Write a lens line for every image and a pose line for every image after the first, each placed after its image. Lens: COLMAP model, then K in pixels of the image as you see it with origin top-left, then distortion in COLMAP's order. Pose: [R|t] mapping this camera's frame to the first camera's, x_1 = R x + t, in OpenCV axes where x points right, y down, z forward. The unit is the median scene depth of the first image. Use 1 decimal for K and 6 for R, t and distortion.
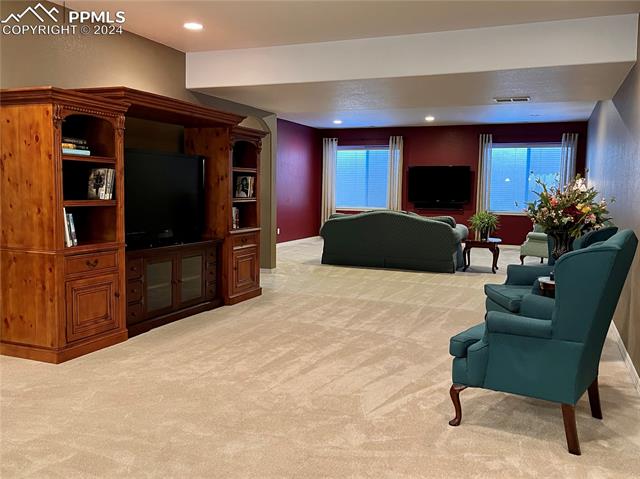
lens RADIAL K [[568.0, 0, 319.1], [0, 568.0, 238.7], [0, 0, 1]] dist [0.033368, -0.012975]
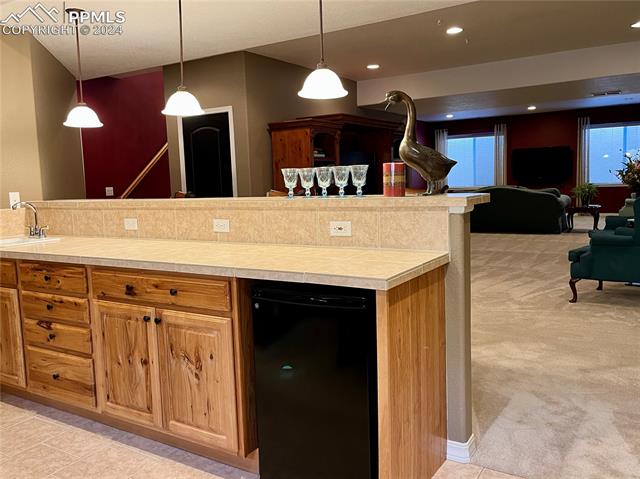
lens RADIAL K [[541.1, 0, 309.6], [0, 541.1, 230.2], [0, 0, 1]] dist [0.024232, 0.020411]
pose [[0.982686, -0.034739, -0.181995, -0.114004], [0.036227, 0.999332, 0.004858, 0.037160], [0.181704, -0.011367, 0.983287, -0.364513]]
